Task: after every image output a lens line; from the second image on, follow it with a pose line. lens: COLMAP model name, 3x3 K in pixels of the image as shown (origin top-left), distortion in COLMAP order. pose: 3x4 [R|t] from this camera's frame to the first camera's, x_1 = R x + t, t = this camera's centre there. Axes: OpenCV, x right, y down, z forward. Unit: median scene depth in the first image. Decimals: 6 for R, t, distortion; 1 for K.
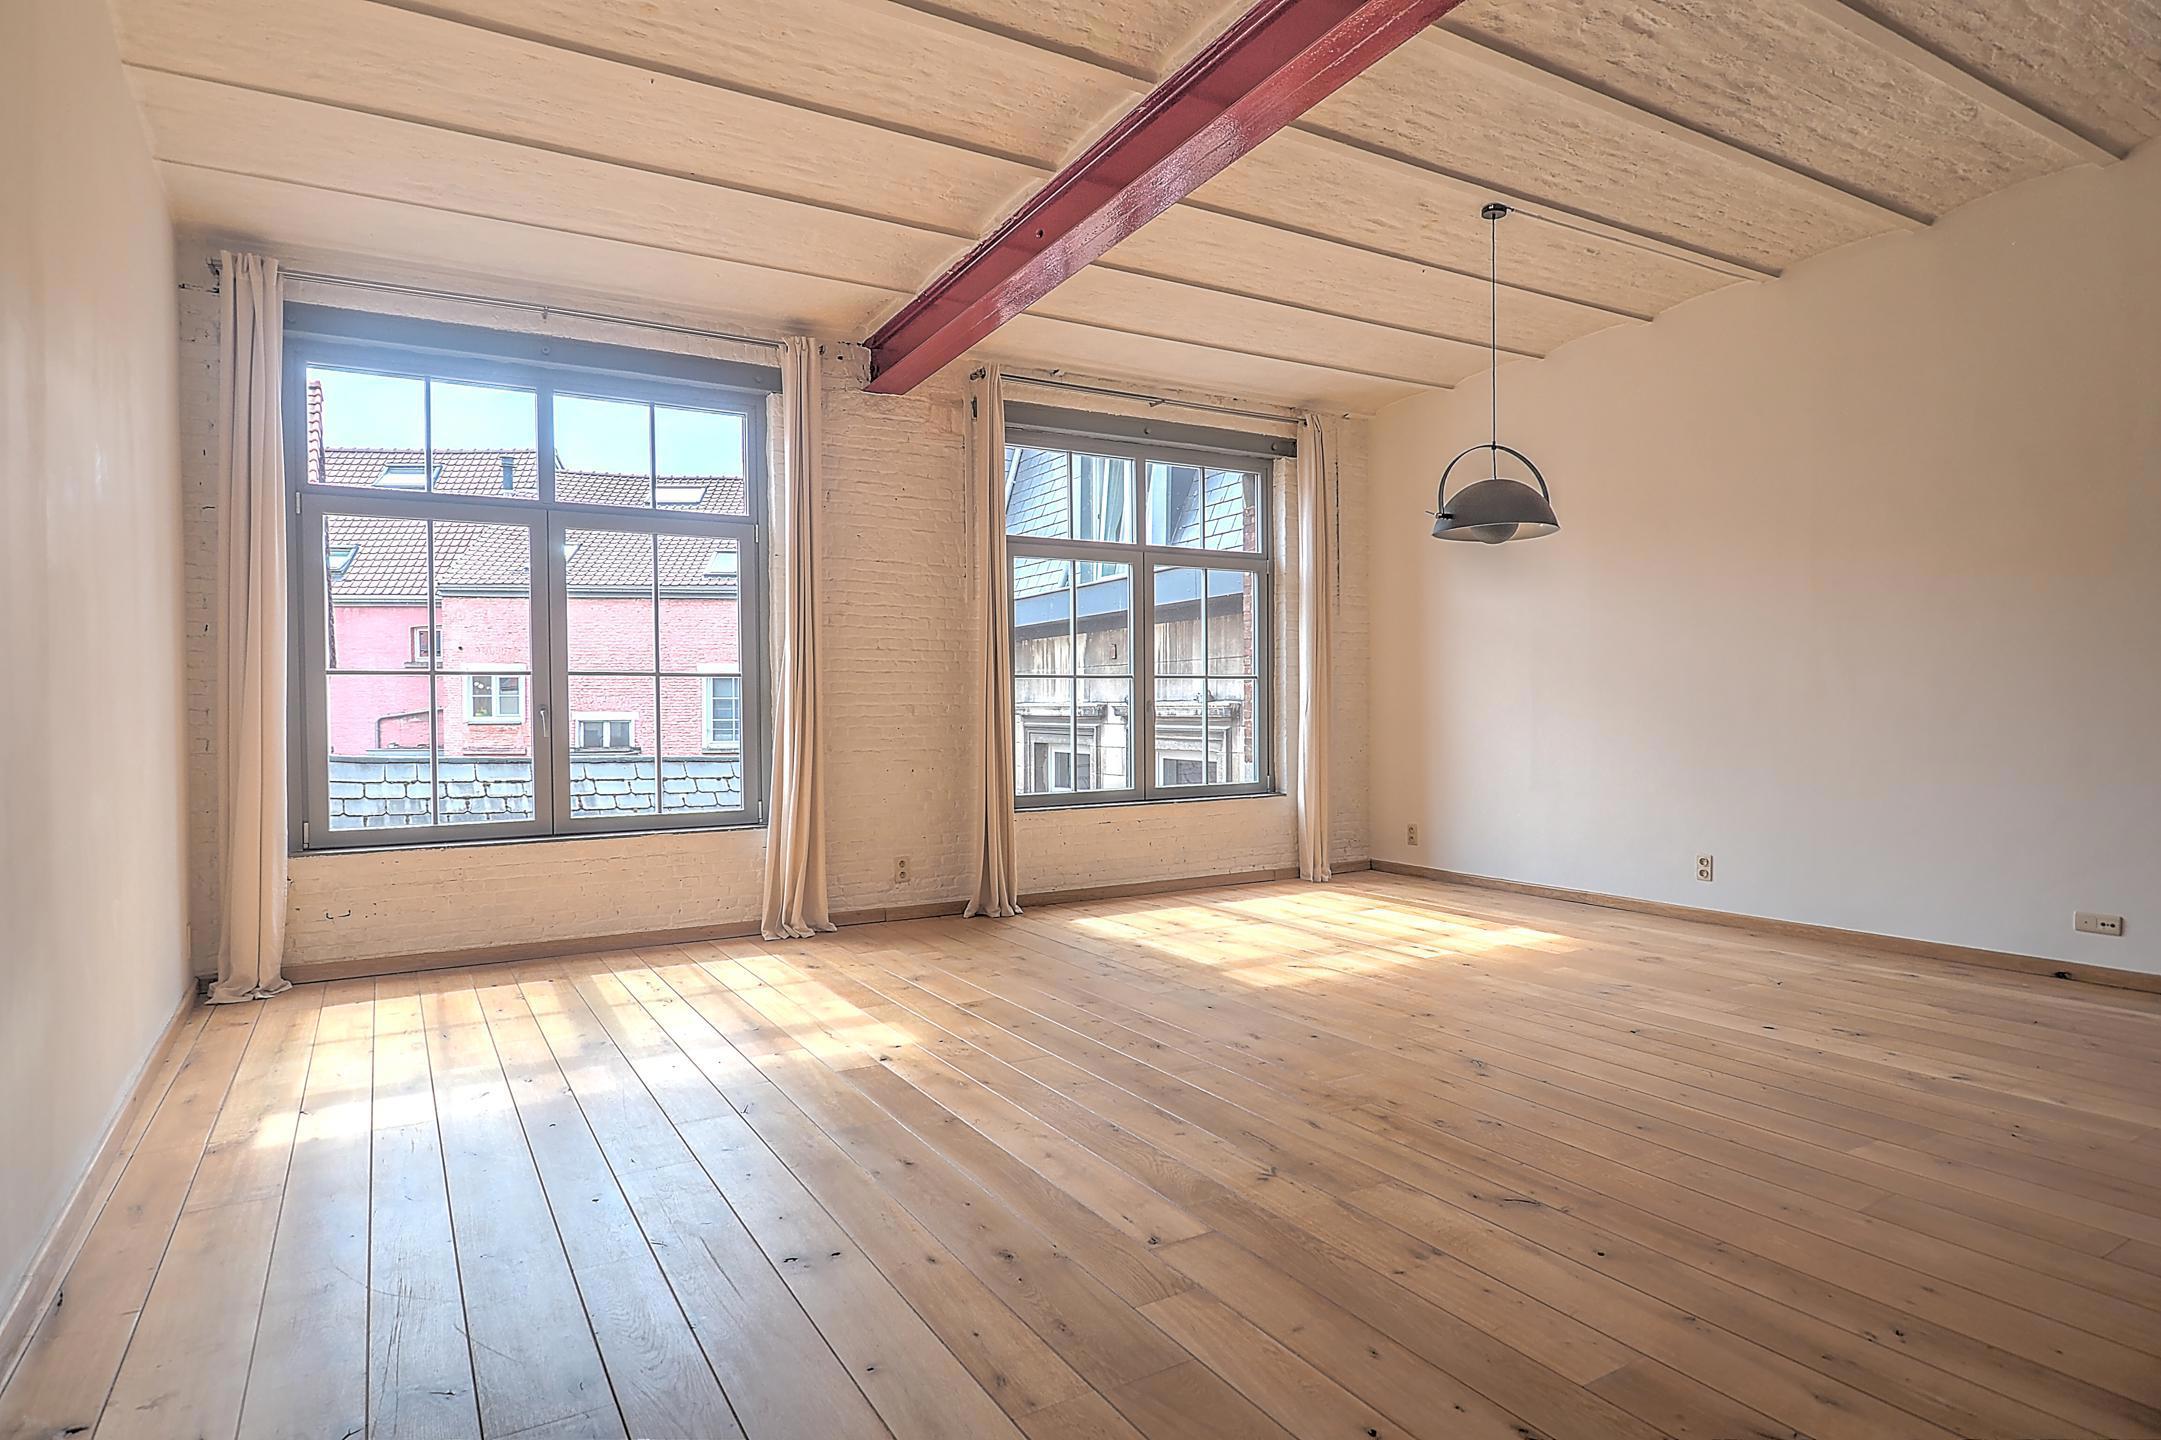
lens RADIAL K [[1184.1, 0, 1080.1], [0, 1184.1, 709.0], [0, 0, 1]] dist [-0.003956, -0.004686]
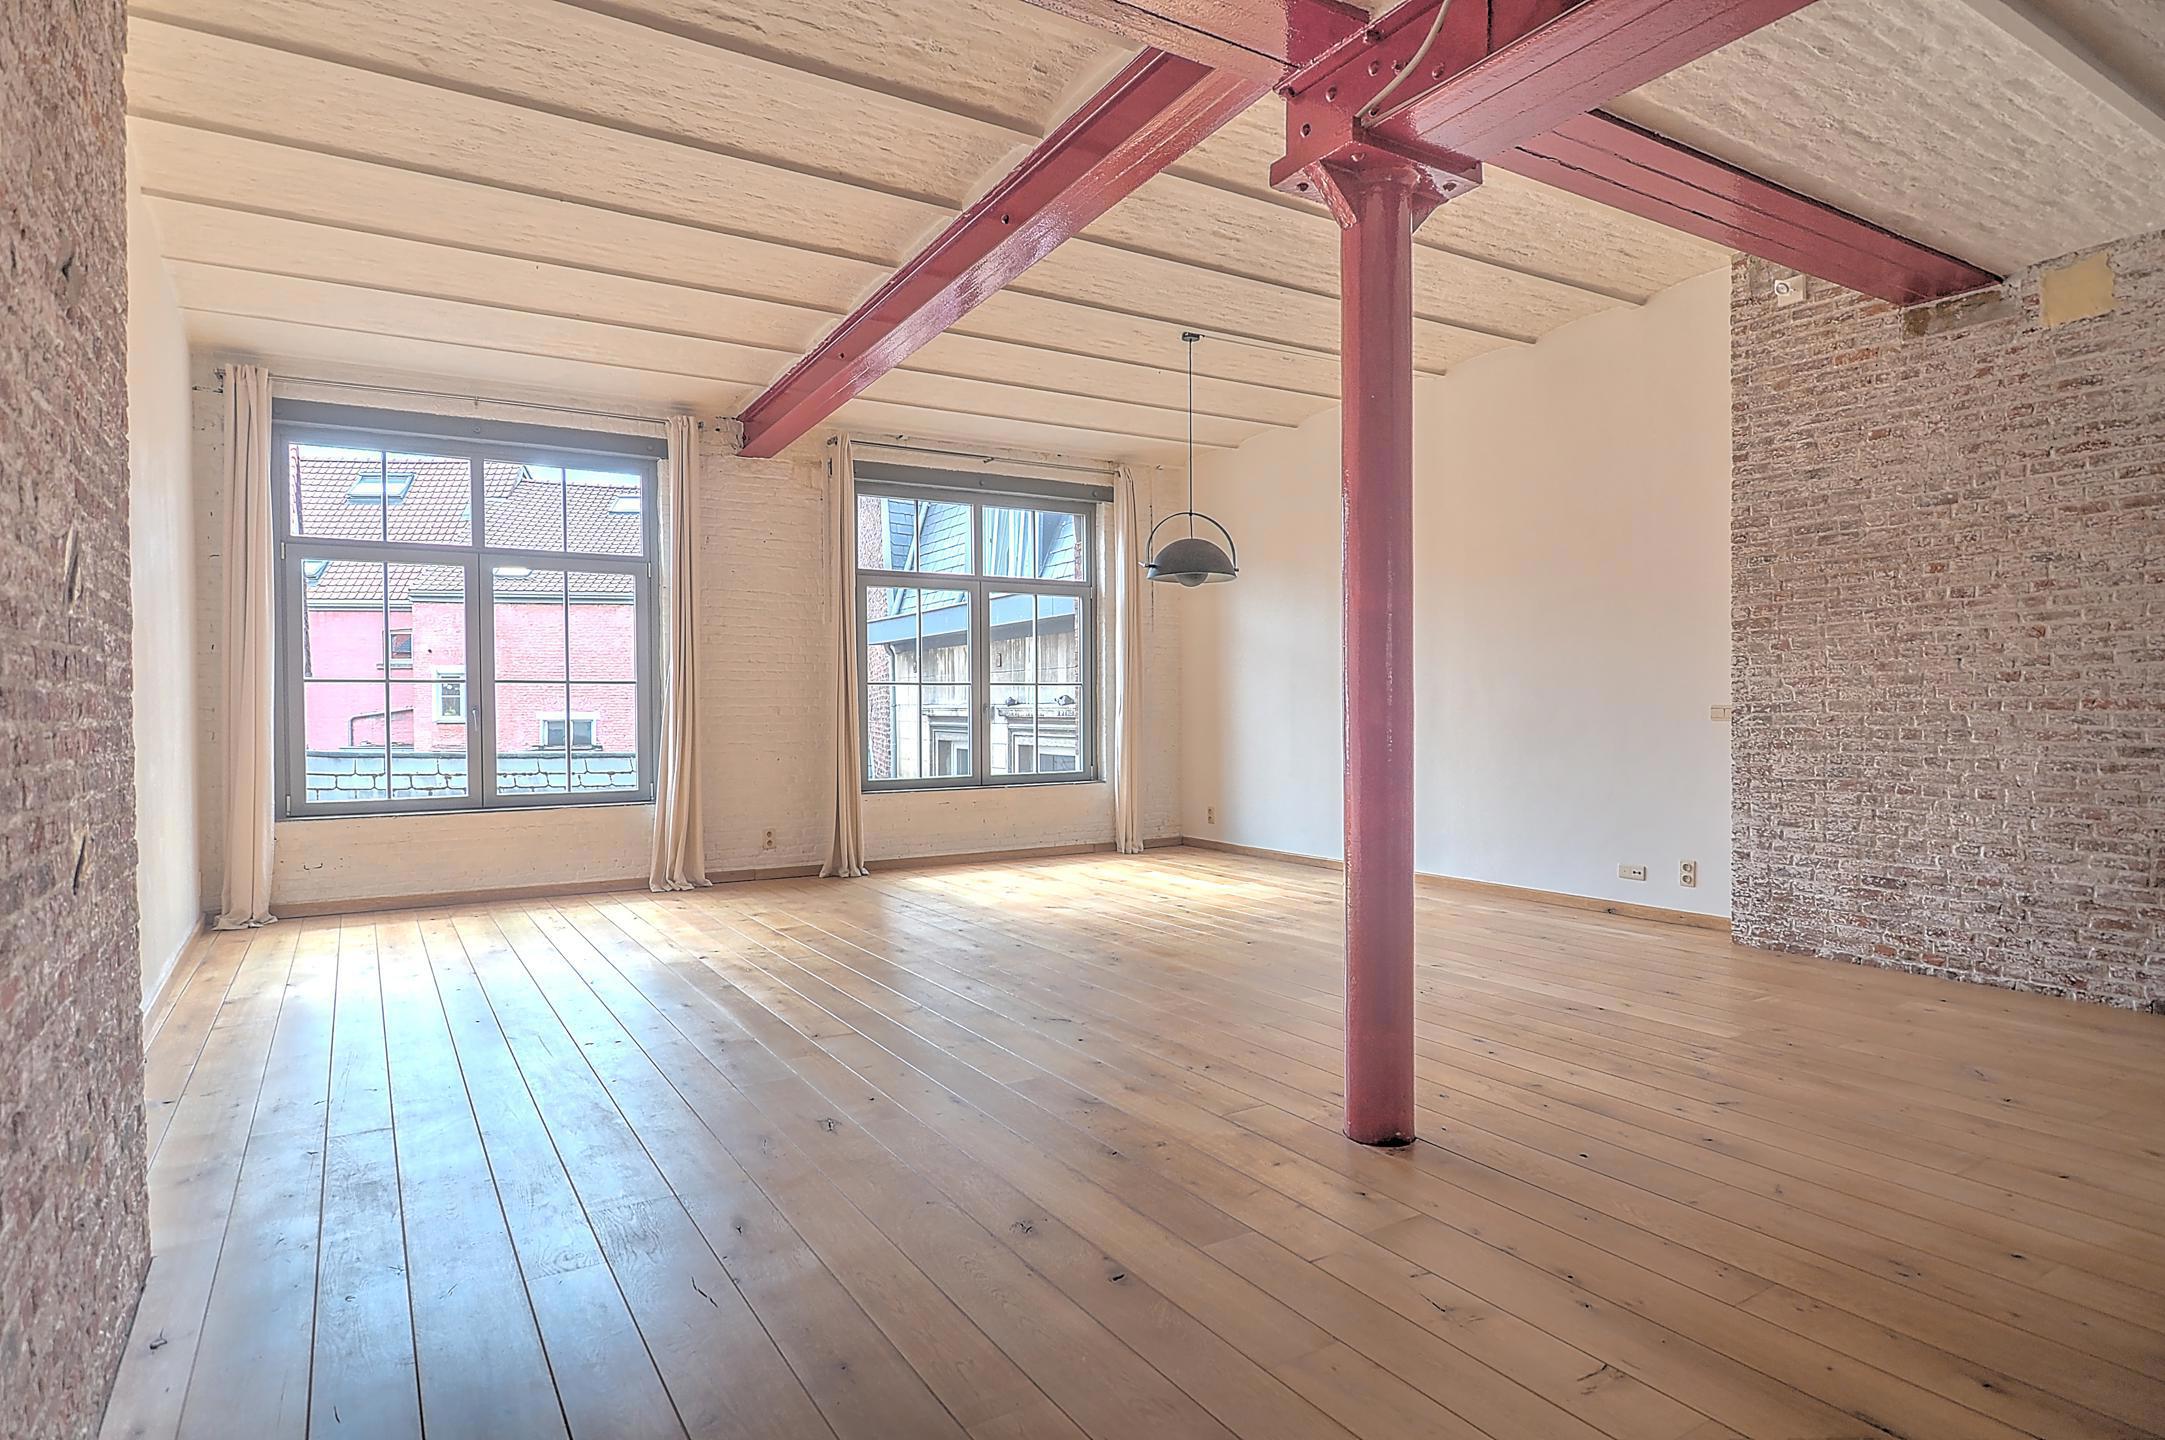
lens RADIAL K [[1186.3, 0, 1080.1], [0, 1186.3, 711.4], [0, 0, 1]] dist [-0.003956, -0.004686]
pose [[0.999889, 0.002767, 0.014667, 0.167638], [-0.002783, 0.999996, 0.001056, -0.000643], [-0.014664, -0.001097, 0.999892, -0.268181]]
